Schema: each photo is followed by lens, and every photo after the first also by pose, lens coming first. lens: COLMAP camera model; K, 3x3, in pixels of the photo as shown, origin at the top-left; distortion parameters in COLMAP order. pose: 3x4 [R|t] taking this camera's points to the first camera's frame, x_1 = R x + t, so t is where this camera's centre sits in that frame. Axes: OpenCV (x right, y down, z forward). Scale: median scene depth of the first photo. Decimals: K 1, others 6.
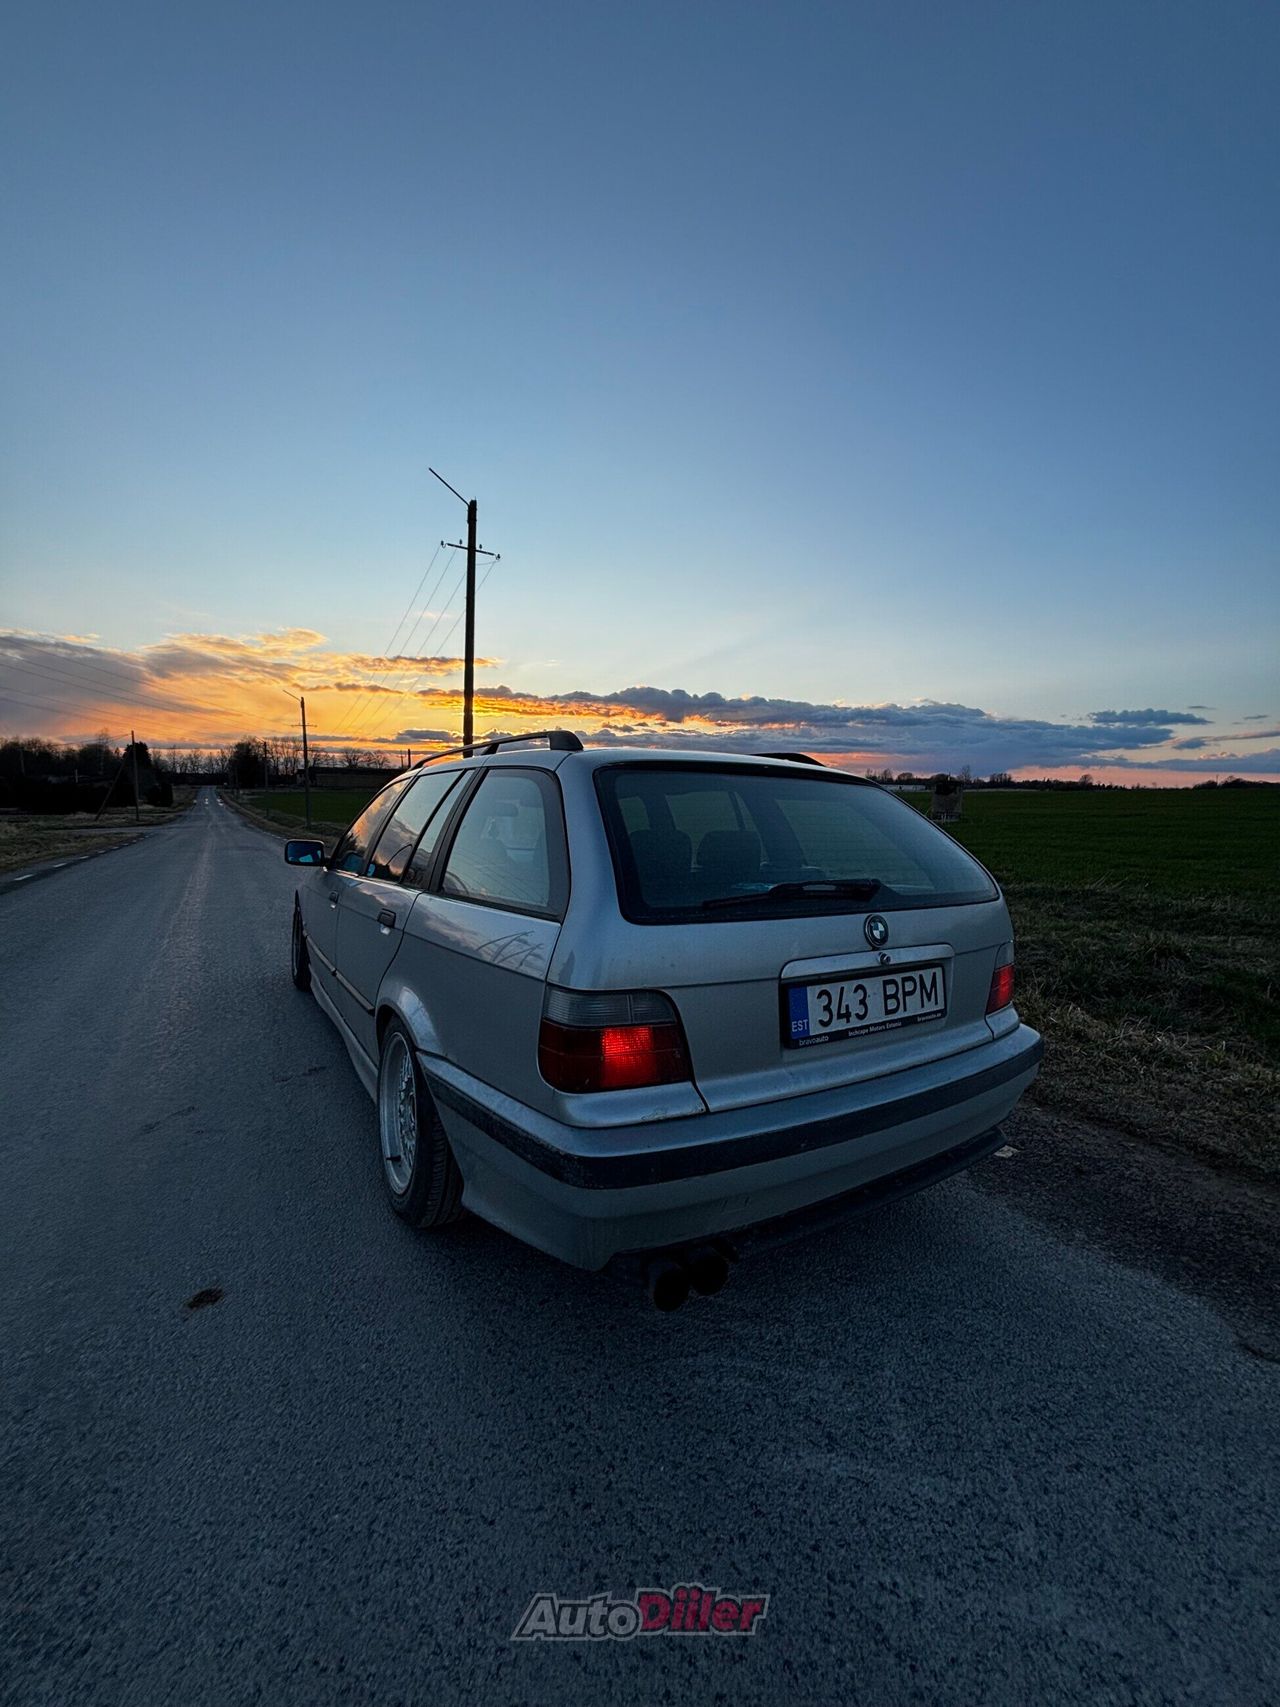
lens RADIAL K [[681.1, 0, 646.1], [0, 681.1, 867.2], [0, 0, 1]] dist [-0.002822, 0.001029]
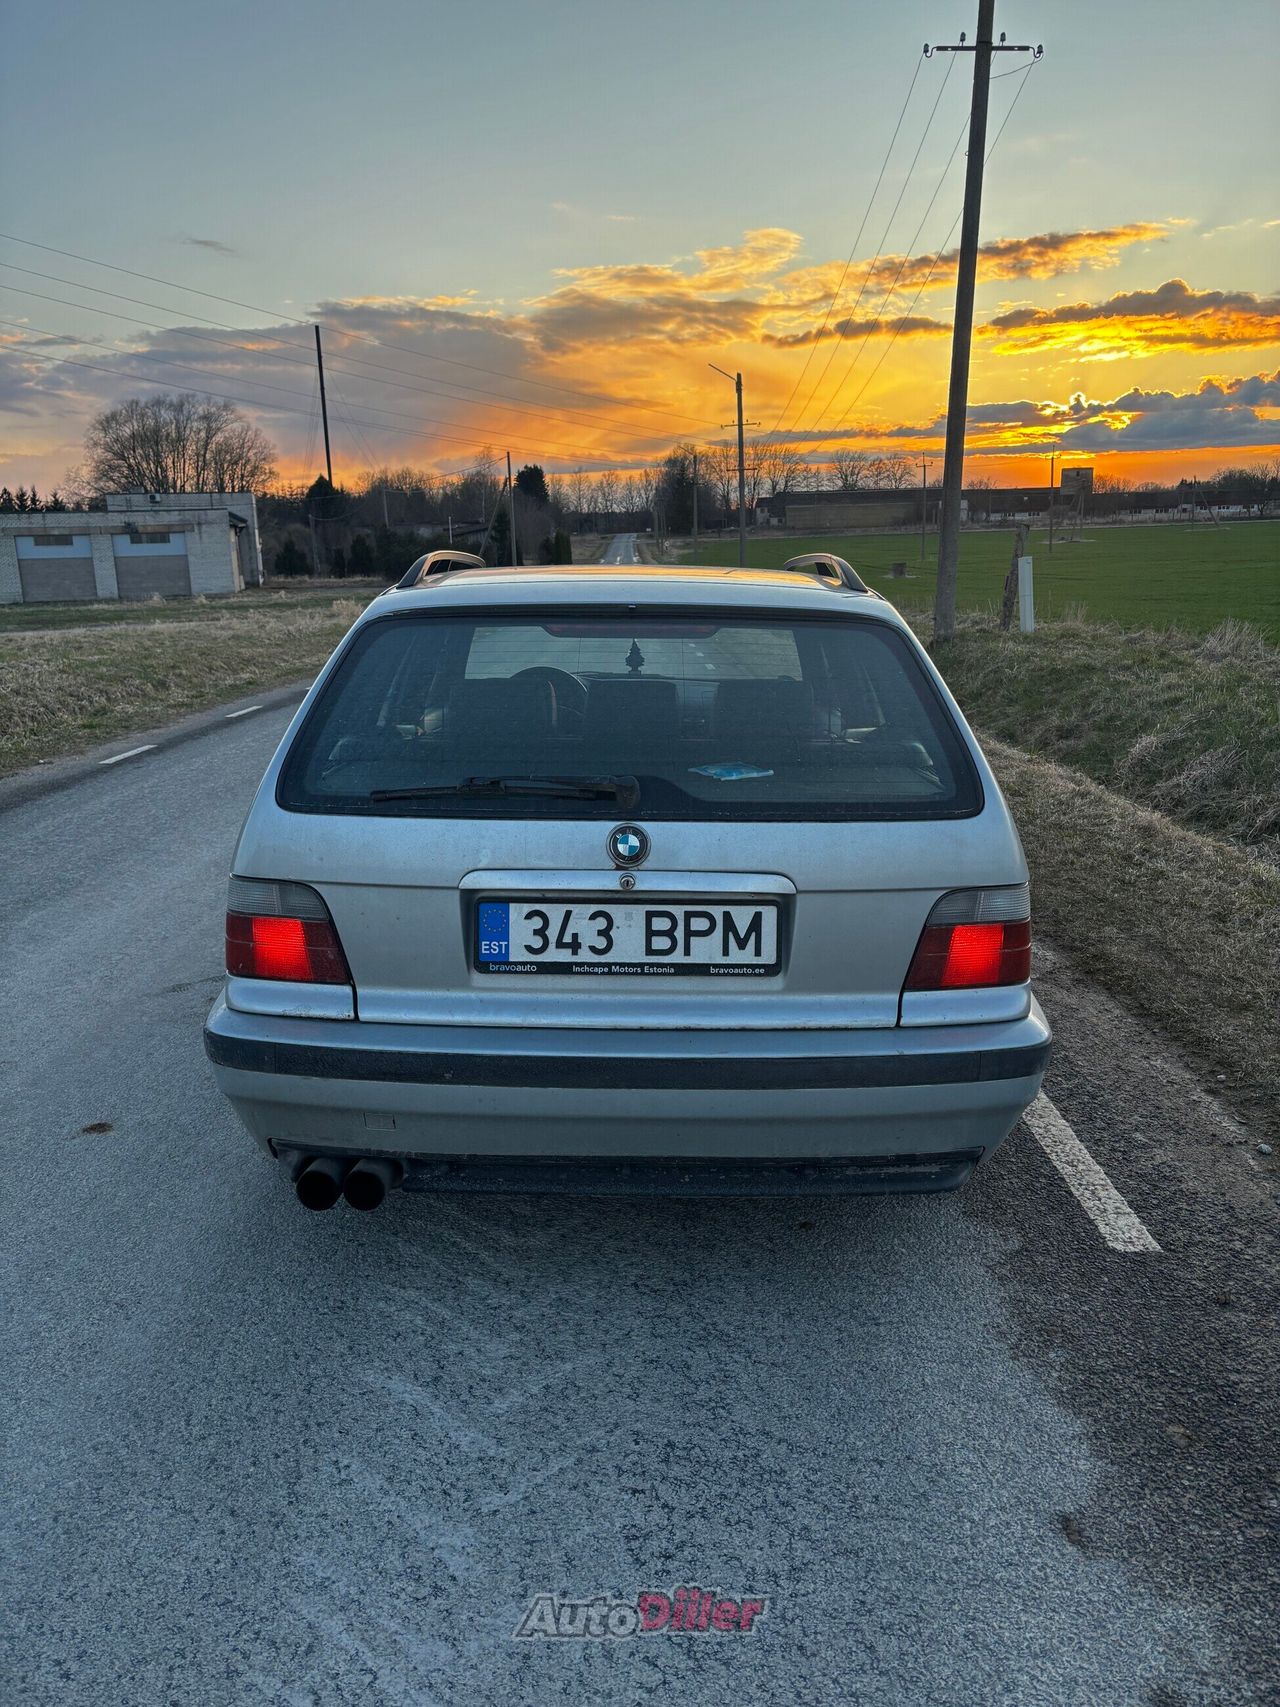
lens RADIAL K [[1297.5, 0, 649.1], [0, 1297.5, 858.6], [0, 0, 1]] dist [0.062037, -0.058515]
pose [[0.853956, 0.093393, -0.511896, 1.146275], [-0.022967, 0.989567, 0.142228, -0.103512], [0.519838, -0.109700, 0.847192, -0.237149]]
